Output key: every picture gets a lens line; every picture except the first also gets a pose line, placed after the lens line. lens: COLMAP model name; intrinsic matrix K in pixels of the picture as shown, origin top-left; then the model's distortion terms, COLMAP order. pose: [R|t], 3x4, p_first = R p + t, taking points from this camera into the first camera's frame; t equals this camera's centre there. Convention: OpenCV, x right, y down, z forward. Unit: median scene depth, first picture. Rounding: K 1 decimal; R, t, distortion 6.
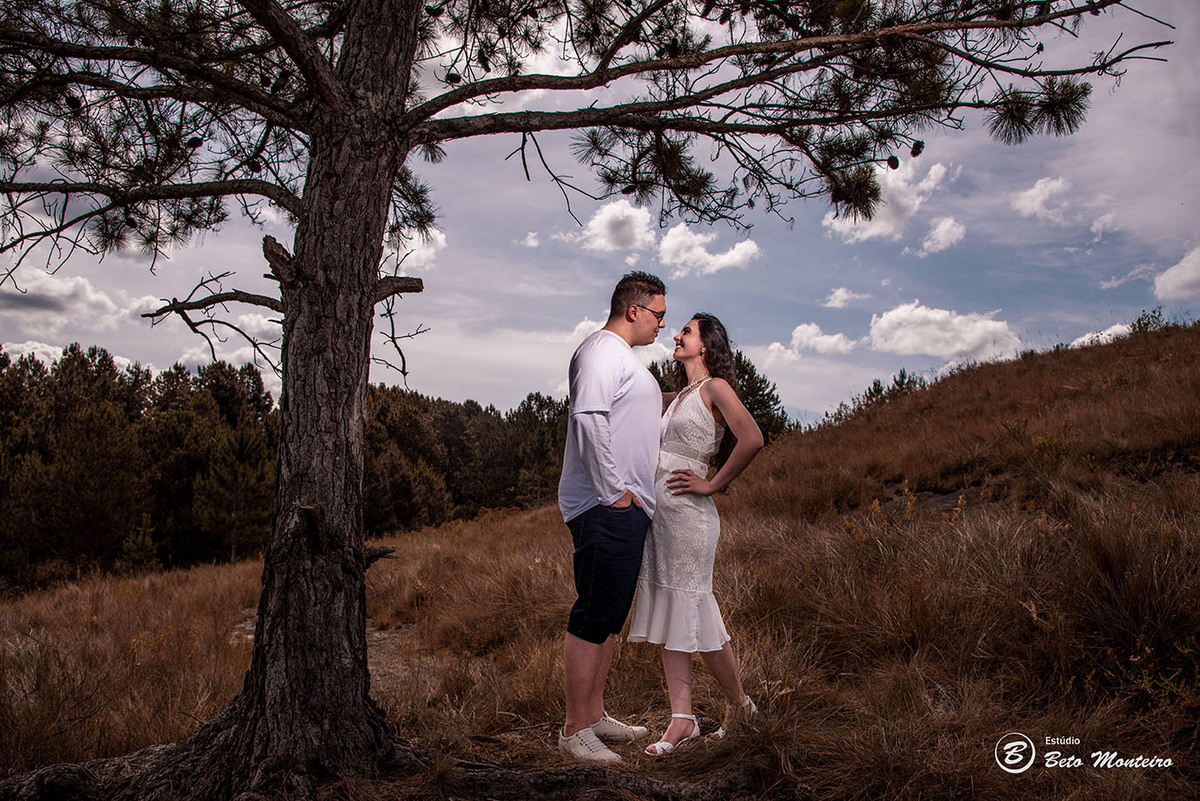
lens RADIAL K [[875.7, 0, 582.7], [0, 875.7, 409.6], [0, 0, 1]] dist [-0.114496, 0.067519]
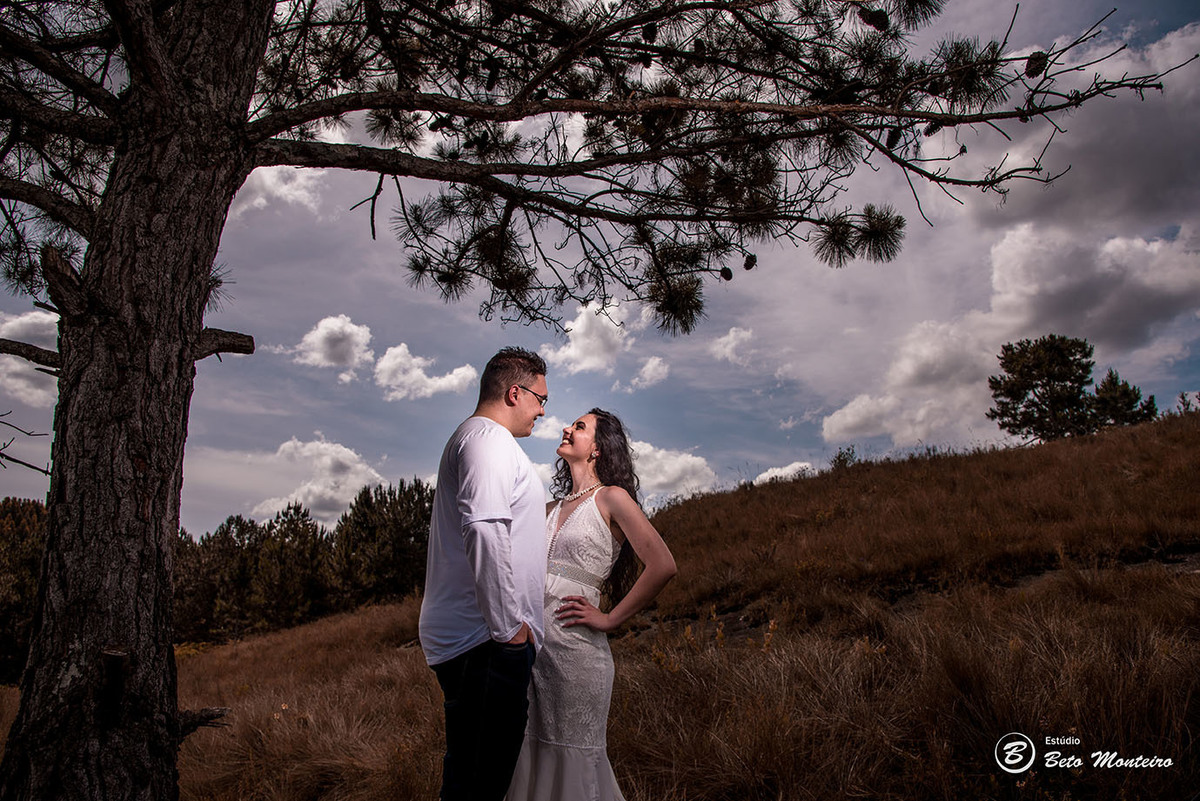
lens RADIAL K [[875.7, 0, 592.6], [0, 875.7, 404.1], [0, 0, 1]] dist [-0.114496, 0.067519]
pose [[0.941533, 0.059353, 0.331652, -0.104386], [-0.008183, 0.988099, -0.153603, 0.013297], [-0.336822, 0.141908, 0.930813, 0.148043]]
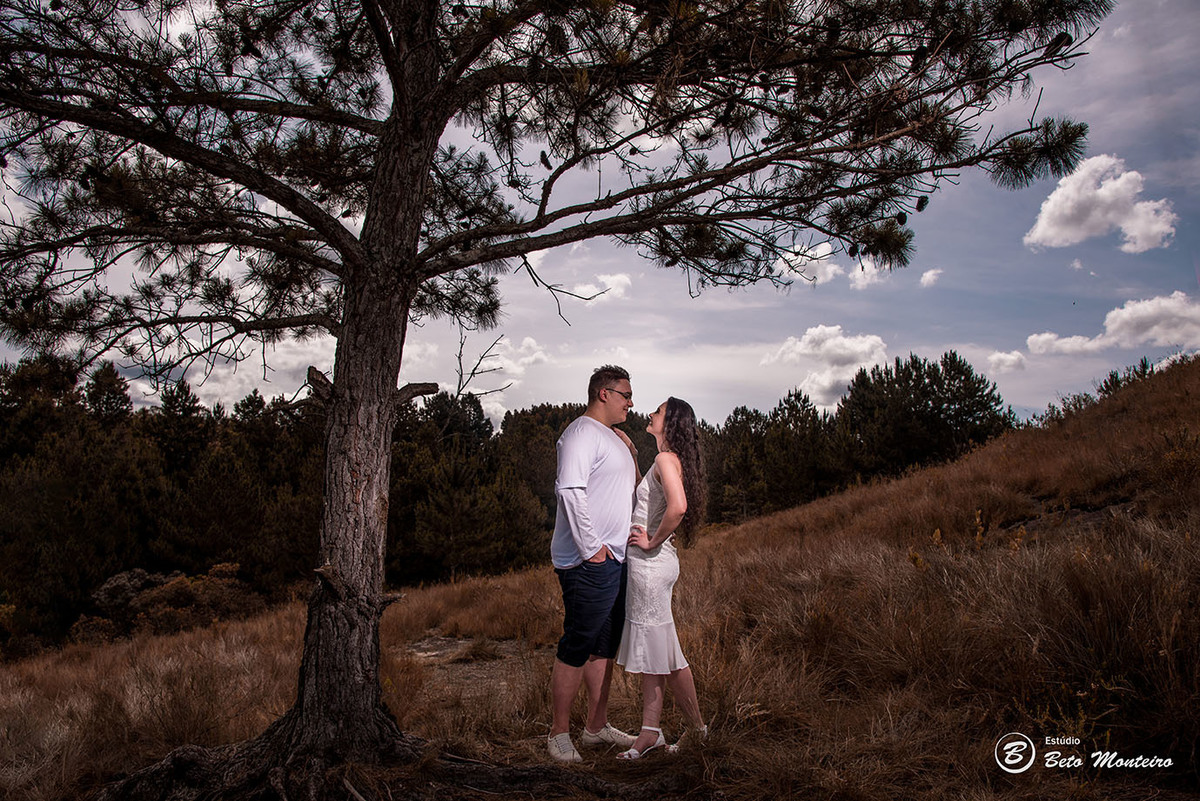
lens RADIAL K [[875.7, 0, 574.8], [0, 875.7, 411.4], [0, 0, 1]] dist [-0.114496, 0.067519]
pose [[0.965407, -0.053958, -0.255104, 0.233350], [0.050537, 0.998523, -0.019951, -0.049338], [0.255804, 0.006369, 0.966708, -0.135500]]
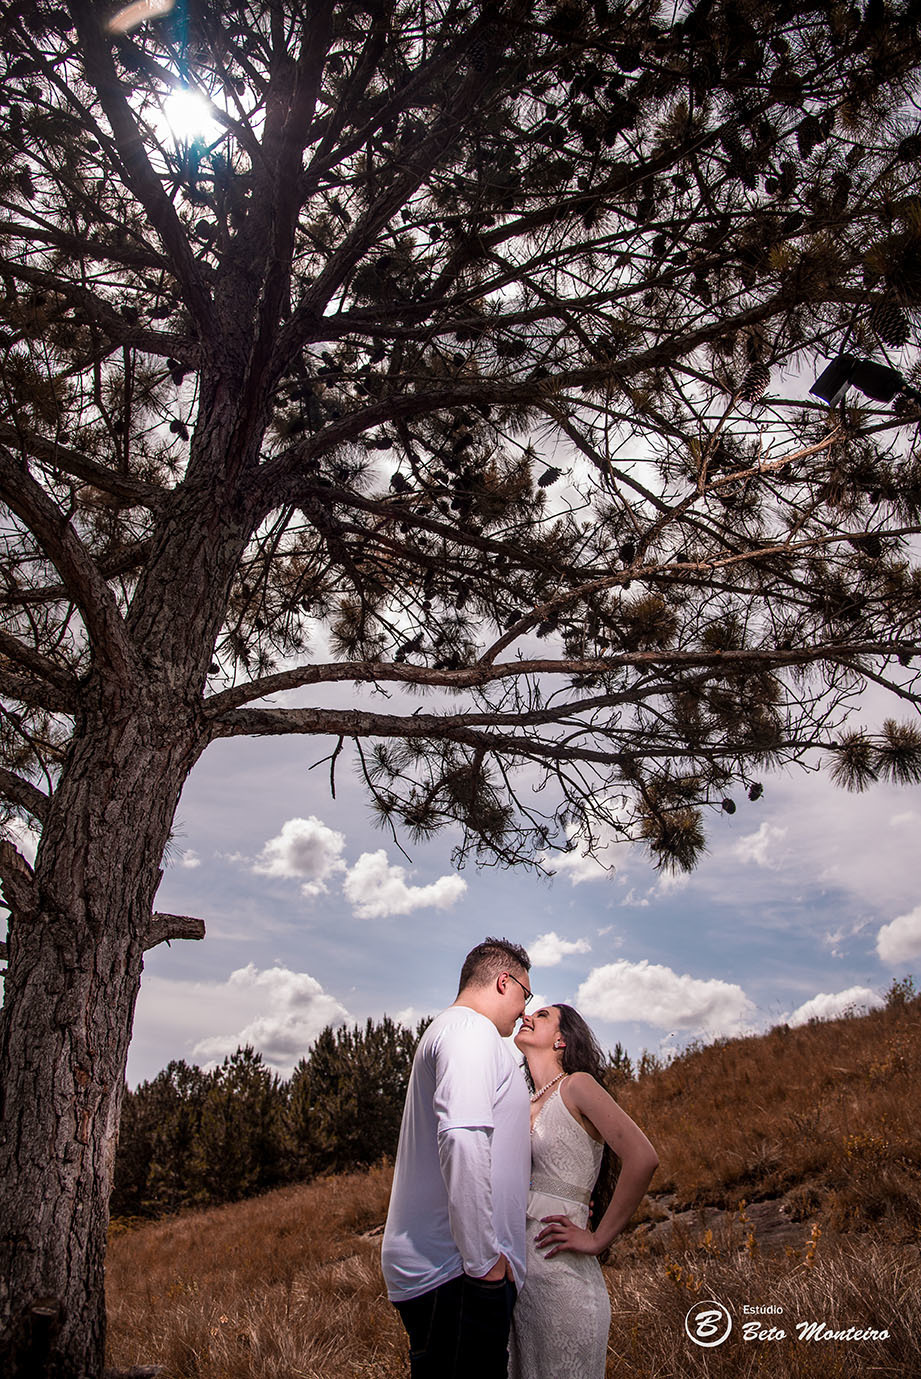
lens RADIAL K [[1006.0, 0, 459.0], [0, 1006.0, 688.4], [0, 0, 1]] dist [-0.110079, 0.062514]
pose [[0.977043, 0.095875, 0.190249, -0.105942], [-0.017903, 0.926804, -0.375119, -0.017725], [-0.212288, 0.363102, 0.907244, 0.107303]]
